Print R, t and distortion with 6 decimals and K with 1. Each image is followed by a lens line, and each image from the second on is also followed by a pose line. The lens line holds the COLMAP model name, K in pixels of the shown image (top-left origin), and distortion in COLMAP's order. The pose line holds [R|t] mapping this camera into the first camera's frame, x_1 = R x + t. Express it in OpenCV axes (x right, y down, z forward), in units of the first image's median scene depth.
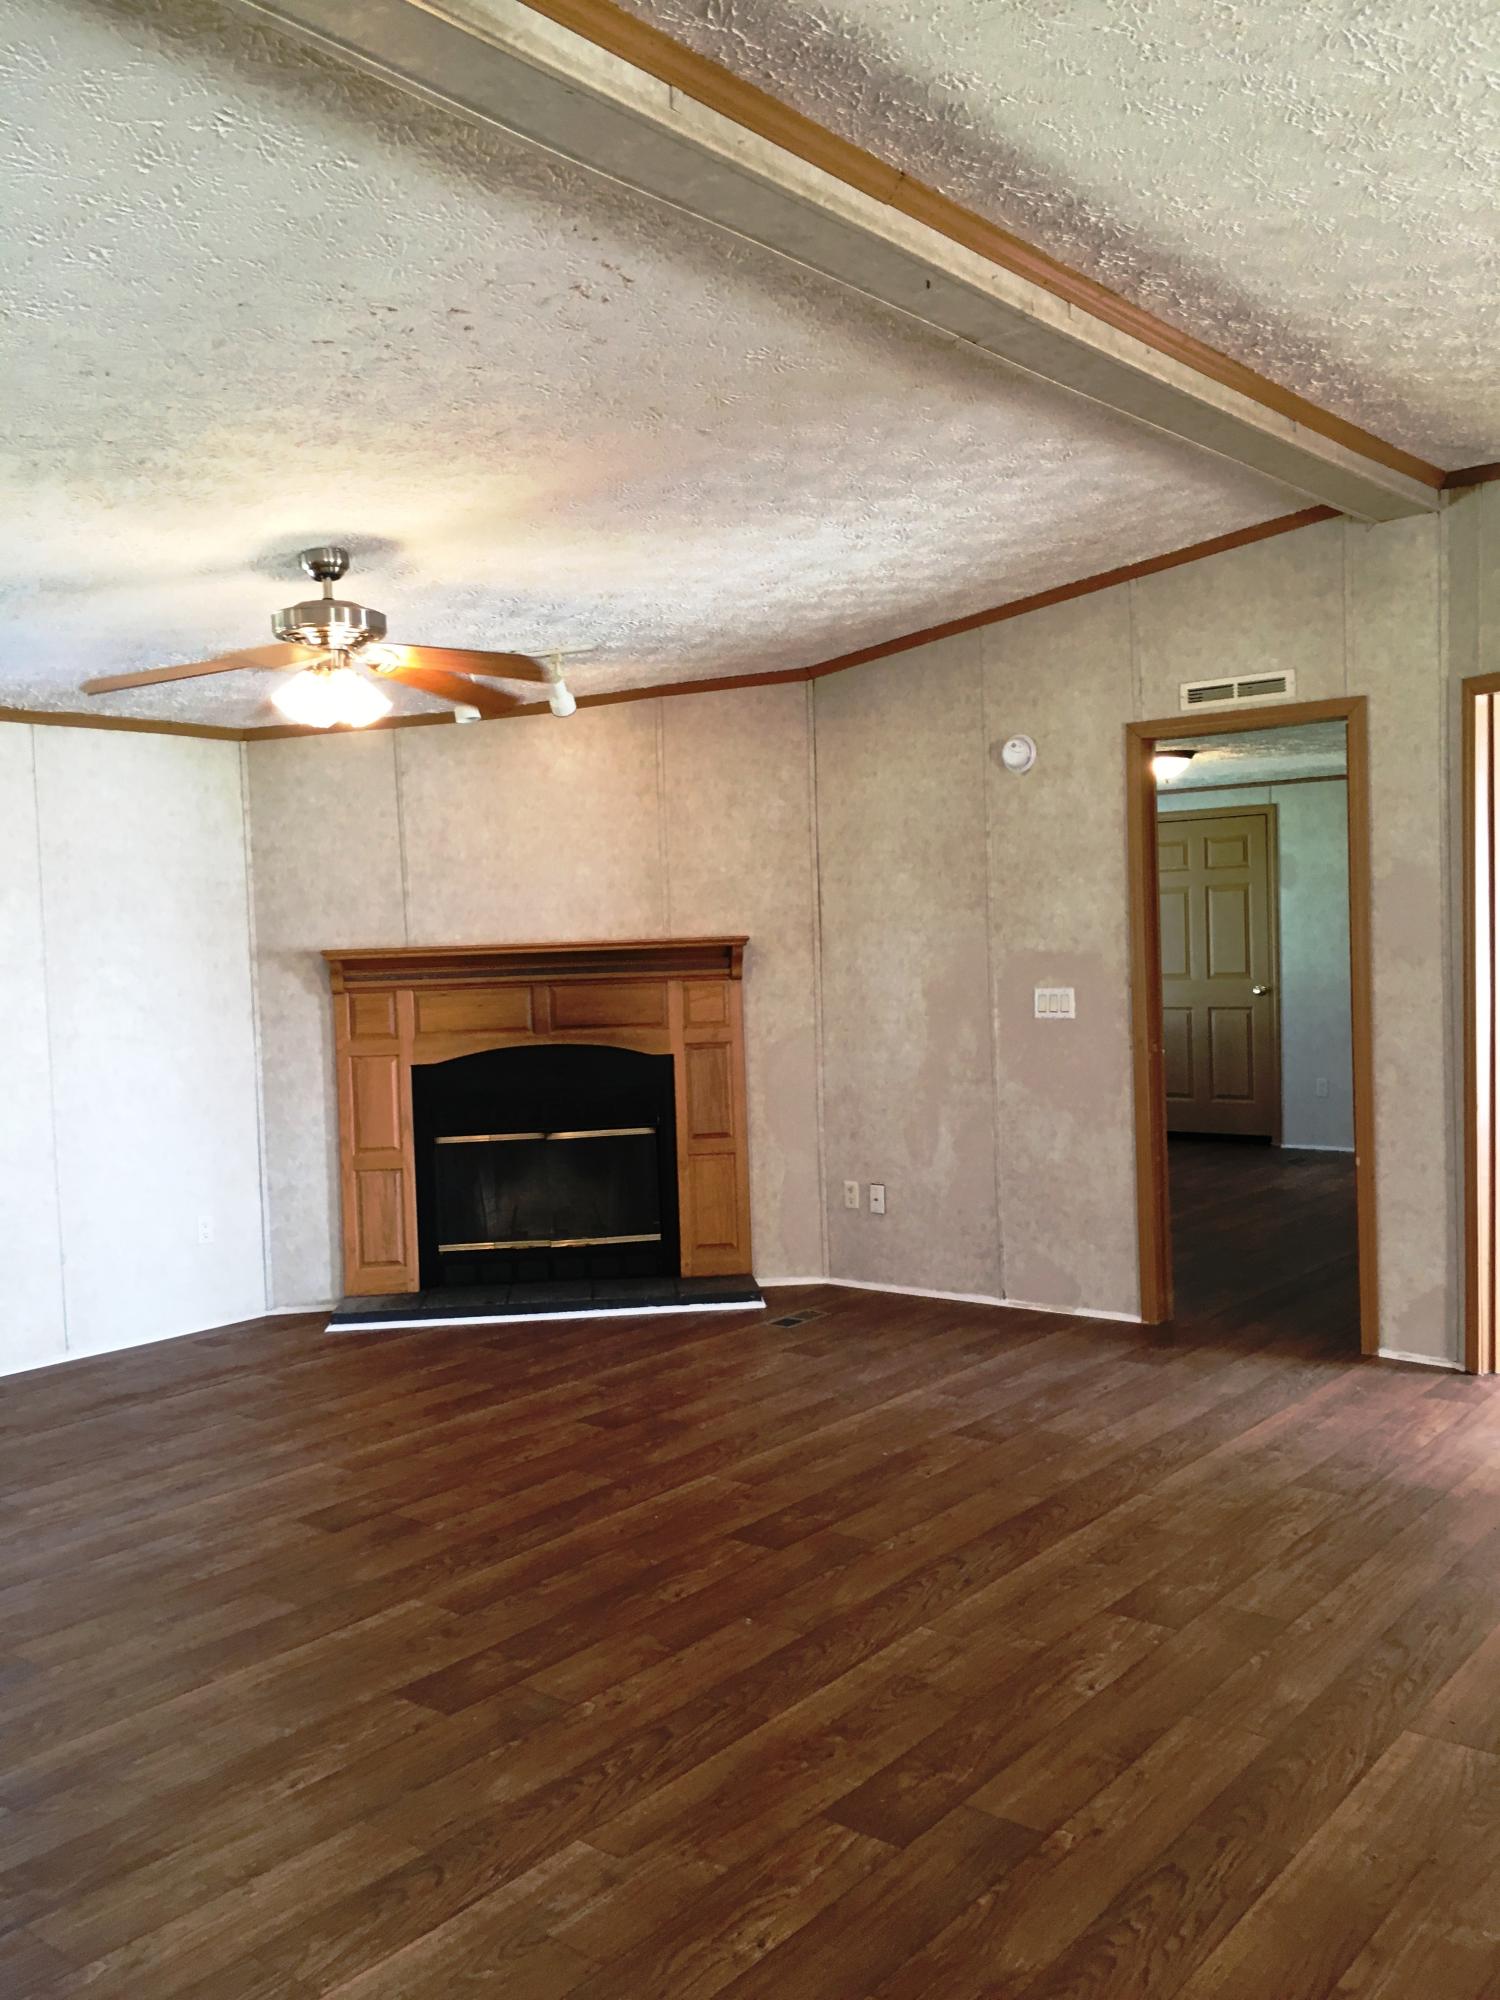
lens RADIAL K [[1717.1, 0, 736.8], [0, 1717.1, 999.1], [0, 0, 1]] dist [0.094427, -0.143585]
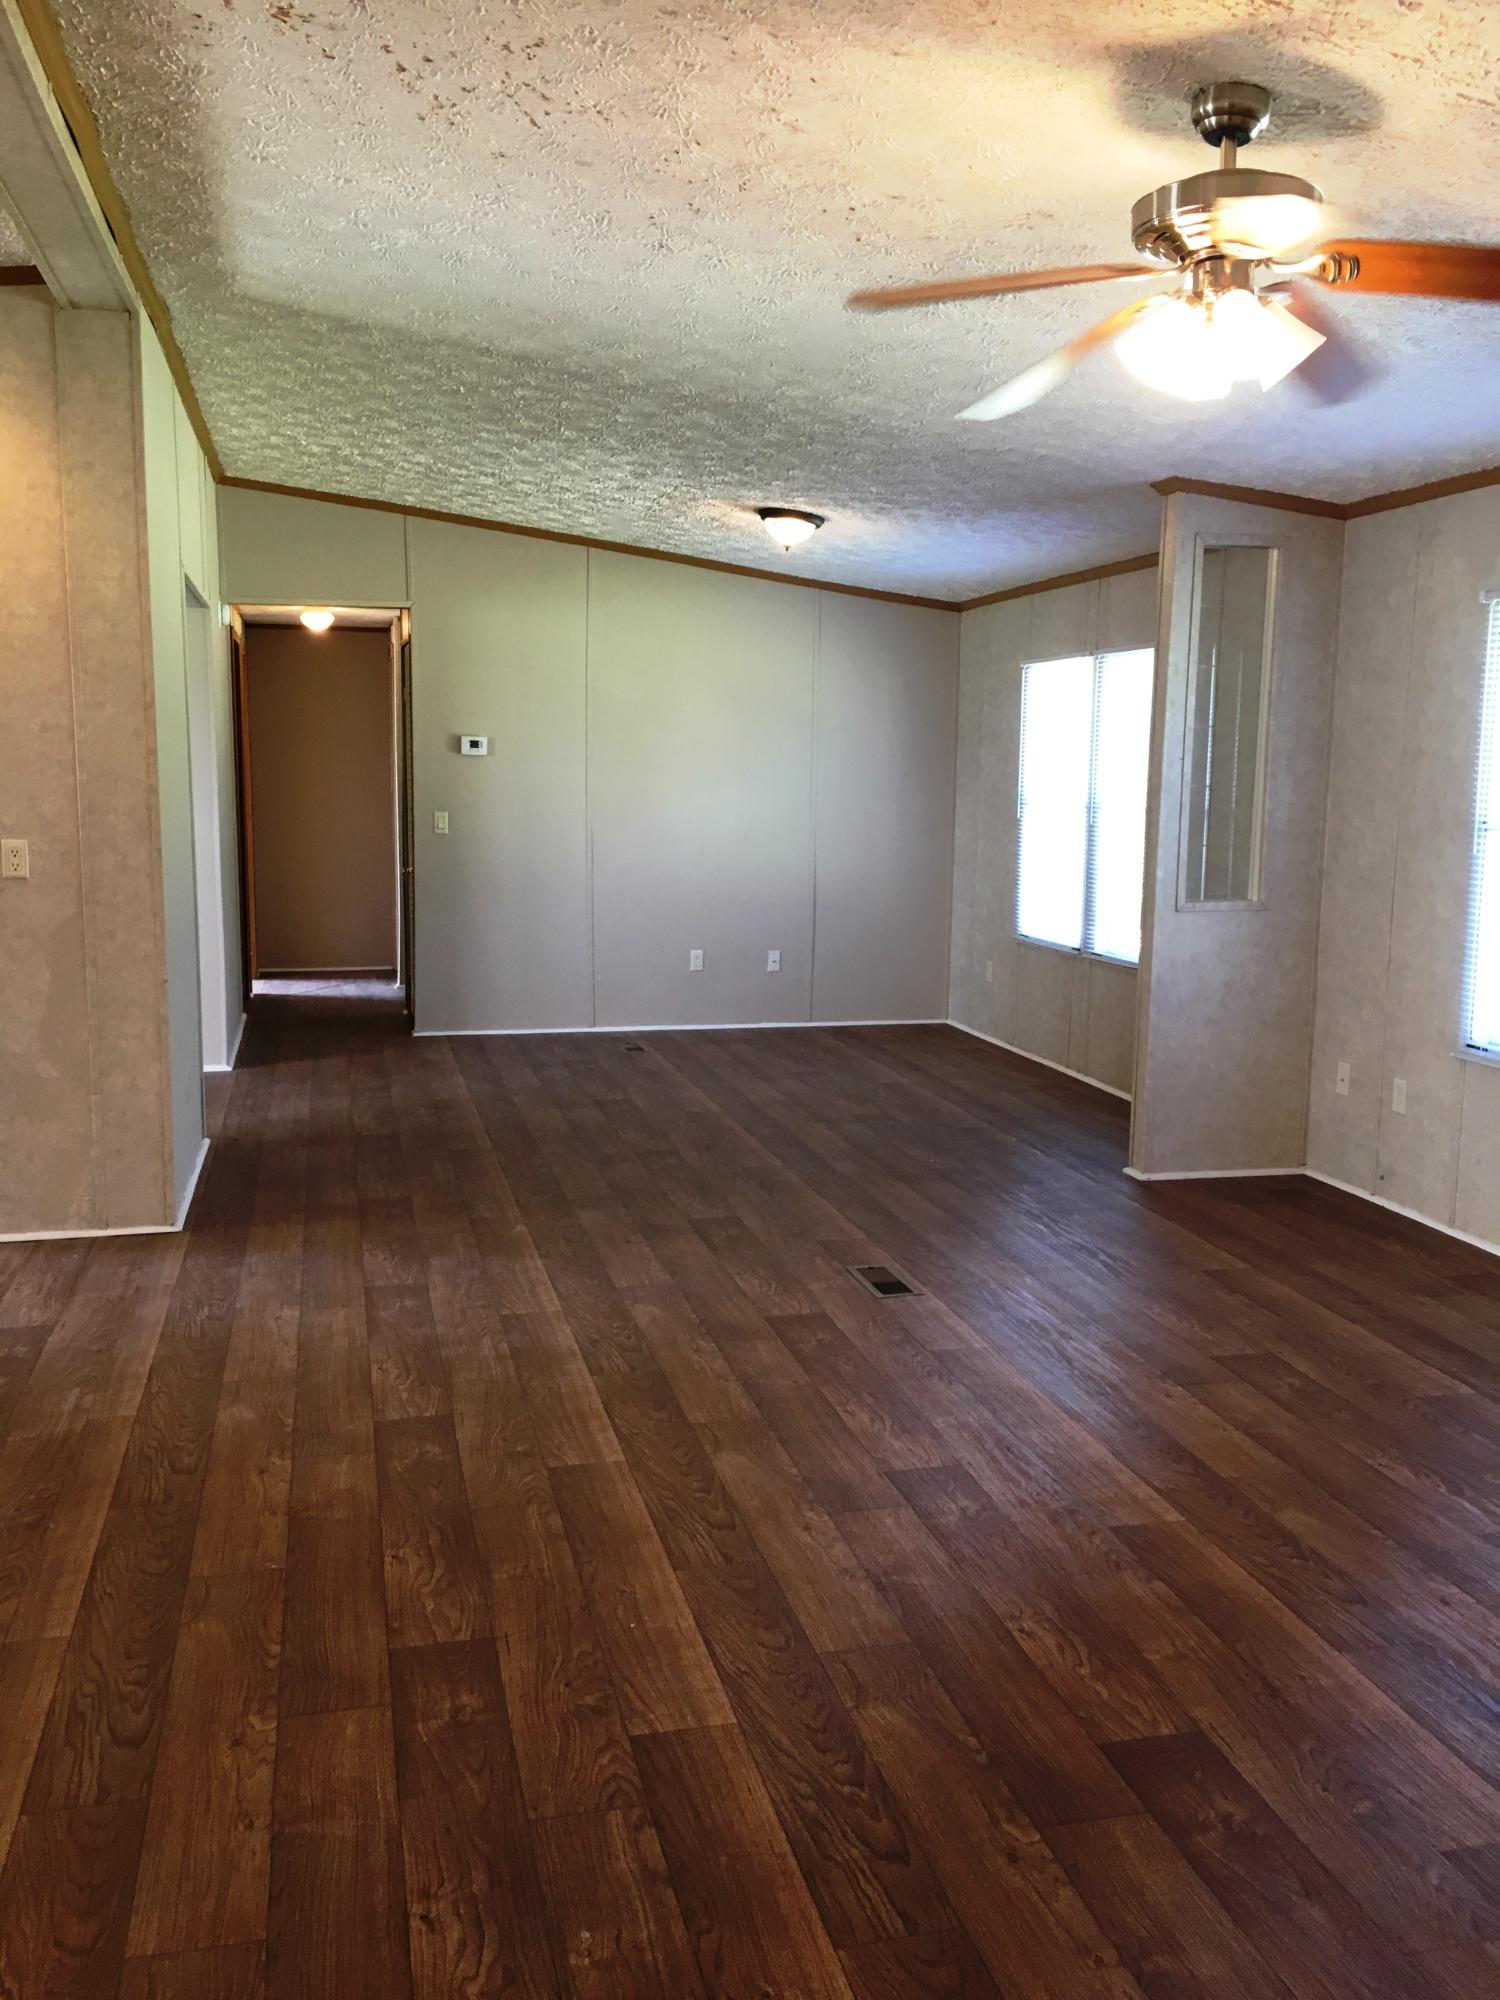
lens RADIAL K [[1717.1, 0, 736.8], [0, 1717.1, 999.1], [0, 0, 1]] dist [0.094427, -0.143585]
pose [[-0.606734, 0.134190, -0.783497, 0.265383], [-0.019542, 0.982832, 0.183463, -0.039095], [0.794665, 0.126624, -0.593696, 0.883065]]
